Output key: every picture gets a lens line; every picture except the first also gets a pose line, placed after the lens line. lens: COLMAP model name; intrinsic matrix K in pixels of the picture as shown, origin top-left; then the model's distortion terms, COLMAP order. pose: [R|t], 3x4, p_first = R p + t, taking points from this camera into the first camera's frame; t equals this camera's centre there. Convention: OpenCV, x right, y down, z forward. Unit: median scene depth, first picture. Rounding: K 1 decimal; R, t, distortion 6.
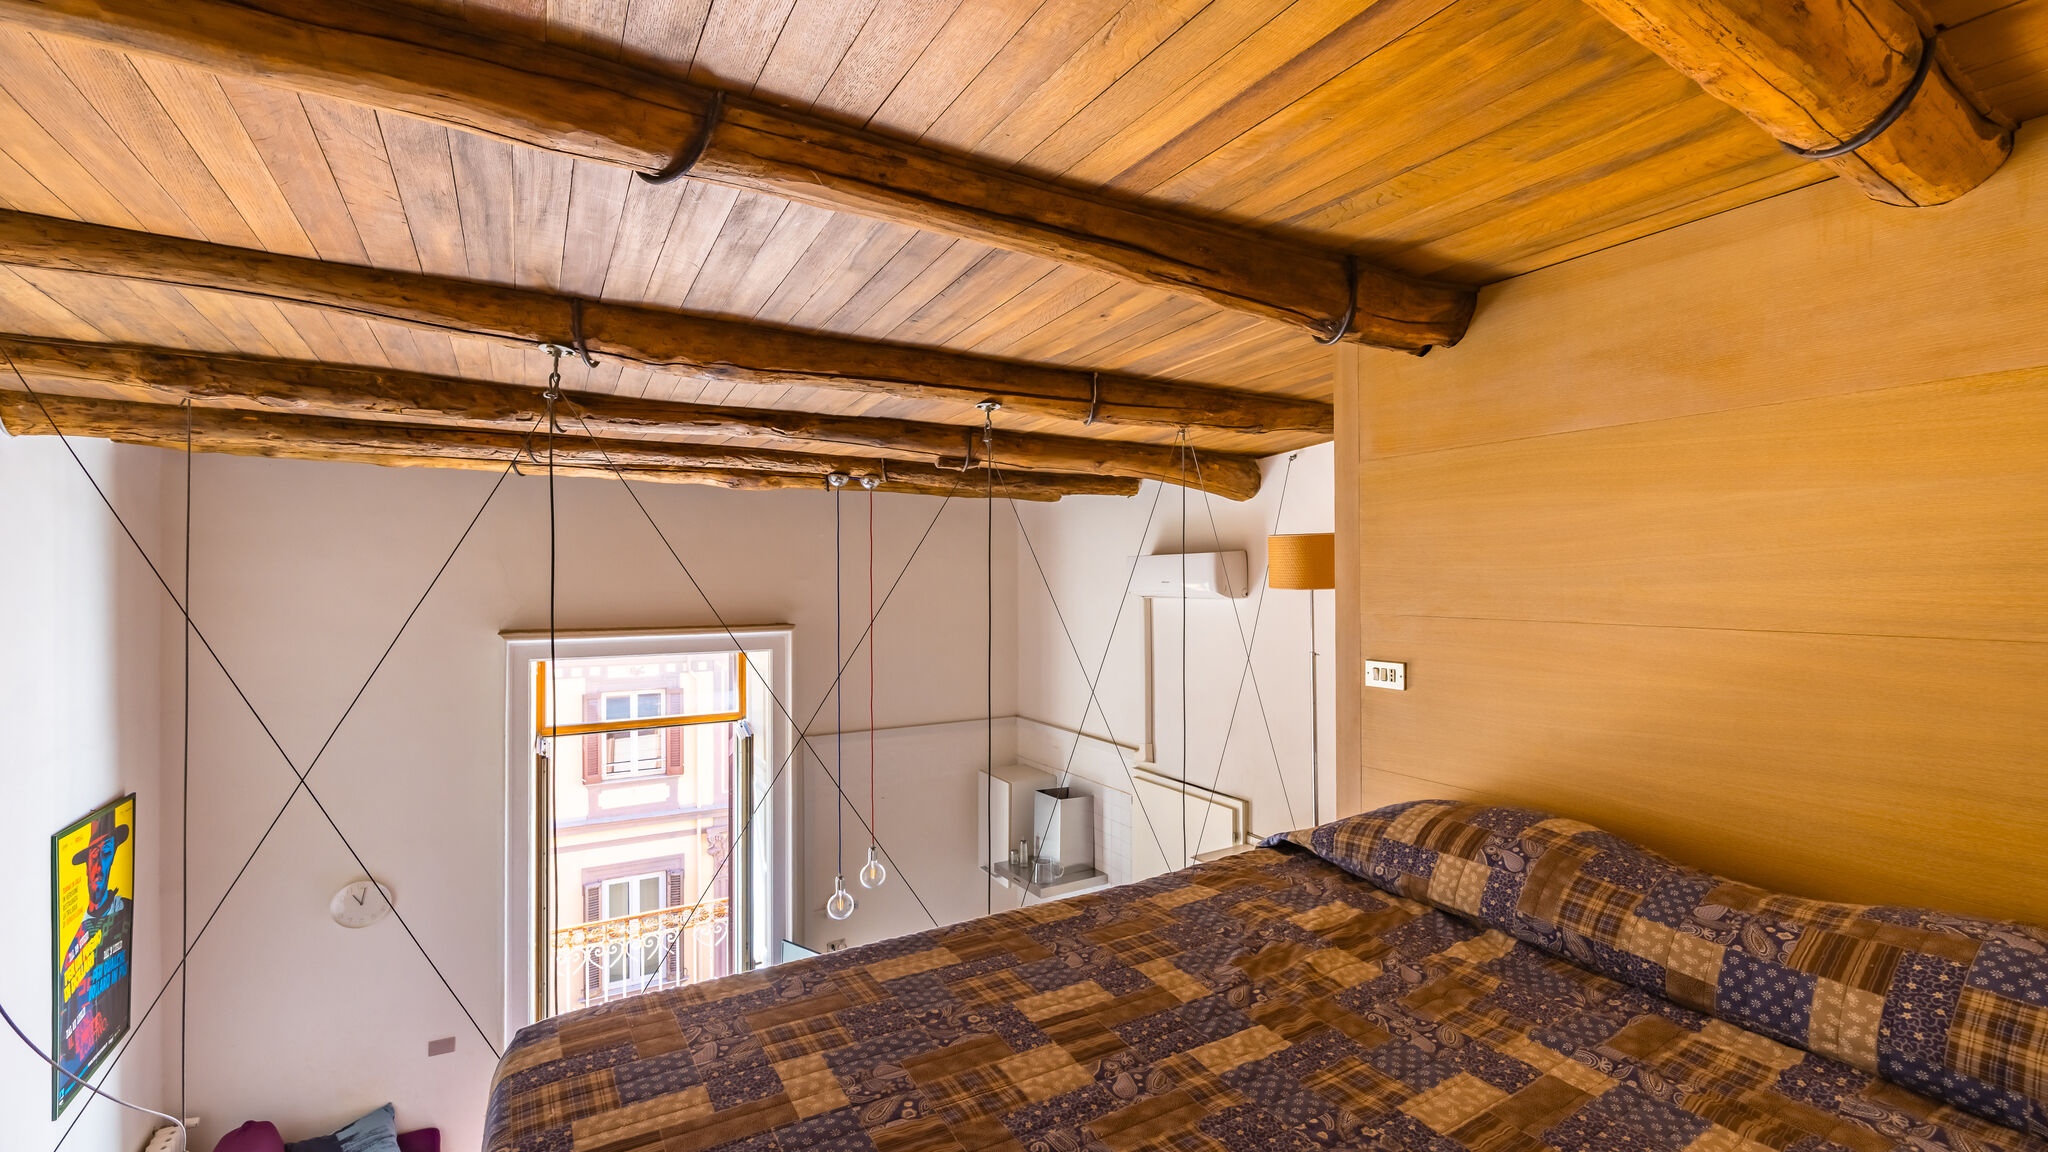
lens RADIAL K [[828.4, 0, 1031.9], [0, 828.4, 603.0], [0, 0, 1]] dist [-0.000019, -0.000207]
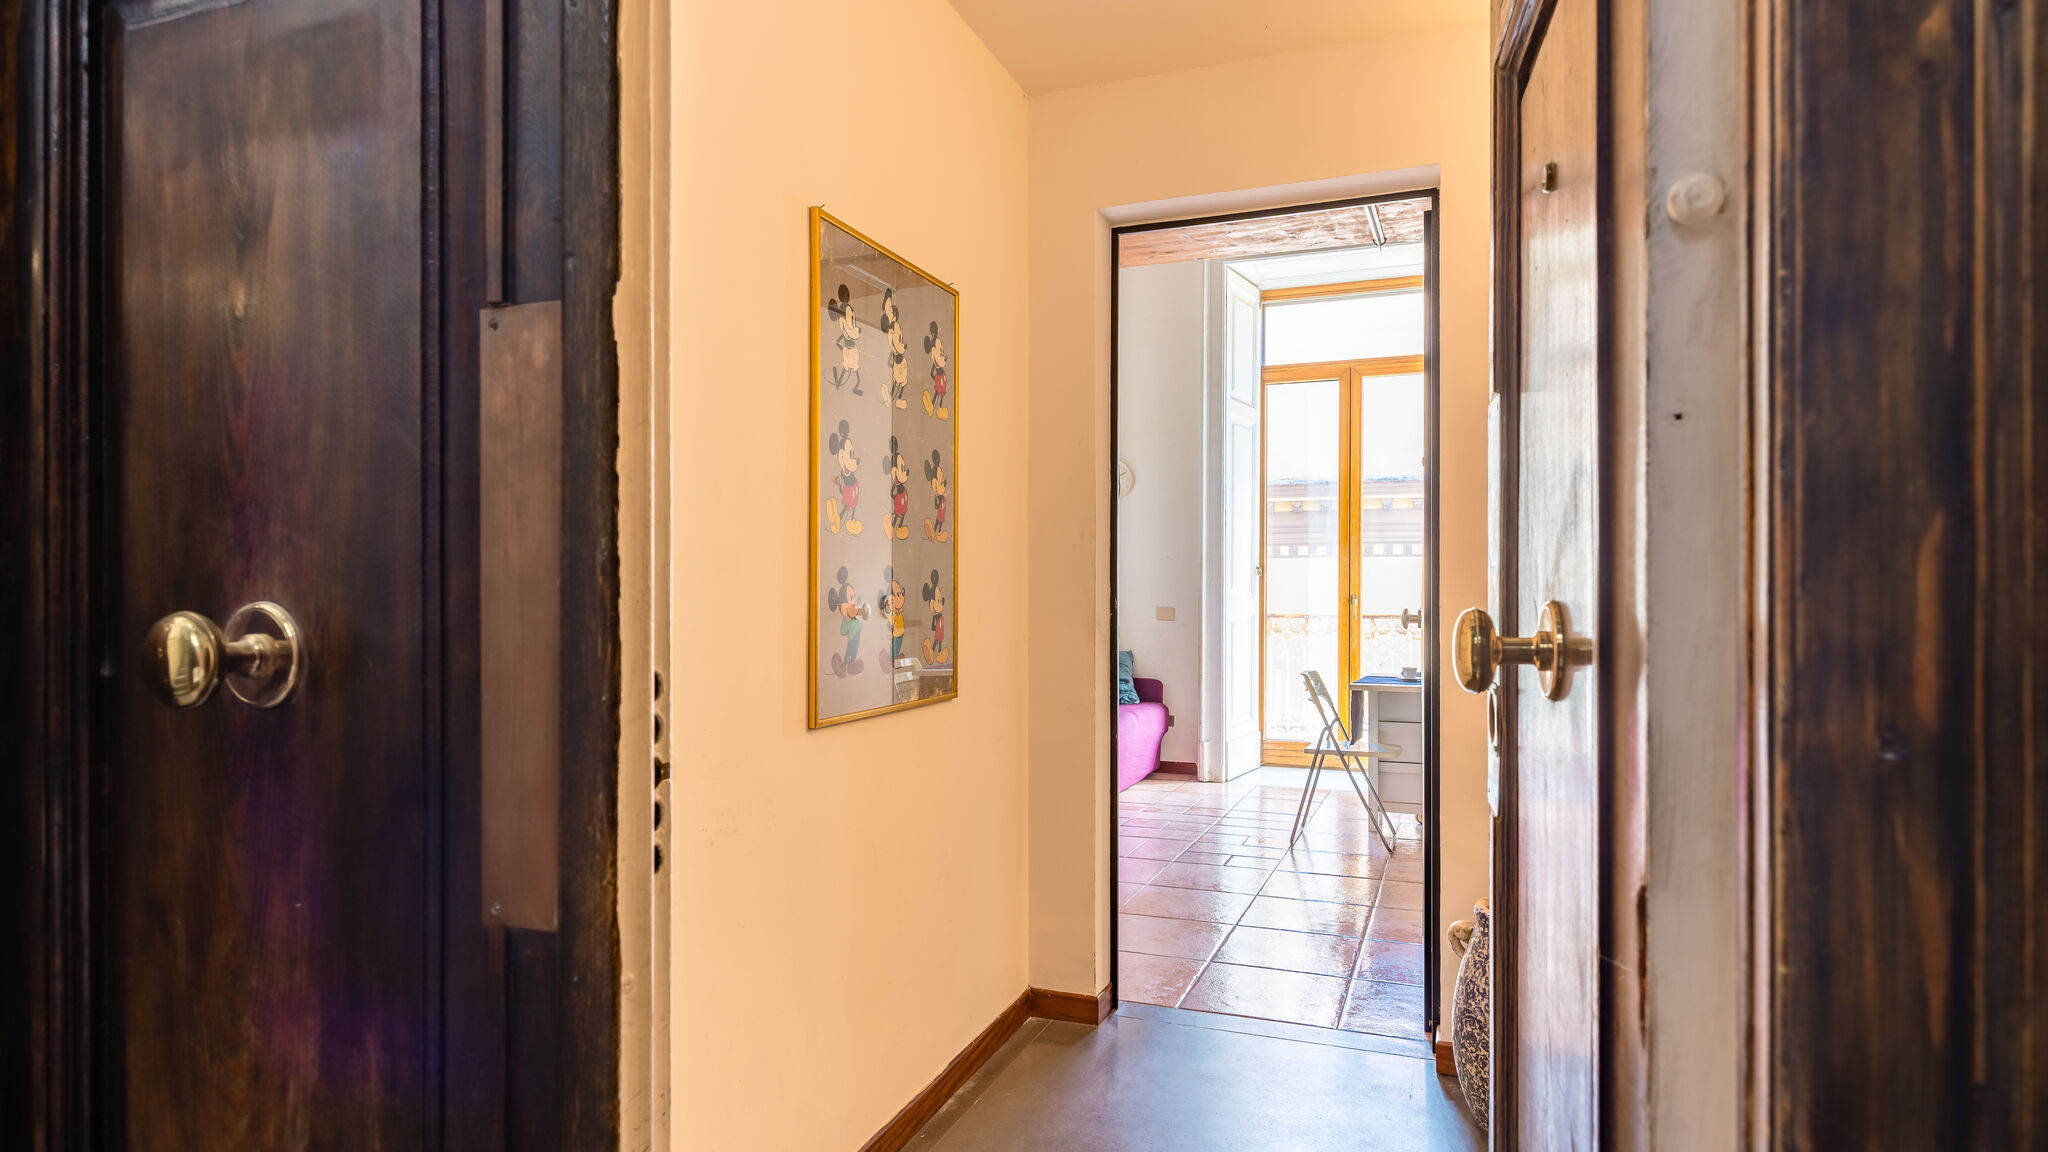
lens RADIAL K [[1150.0, 0, 1015.3], [0, 1150.0, 580.7], [0, 0, 1]] dist [-0.022069, -0.000232]
pose [[0.597747, -0.011719, -0.801599, 0.619266], [-0.009880, 0.999710, -0.021983, 0.714890], [0.801624, 0.021060, 0.597458, -0.182959]]
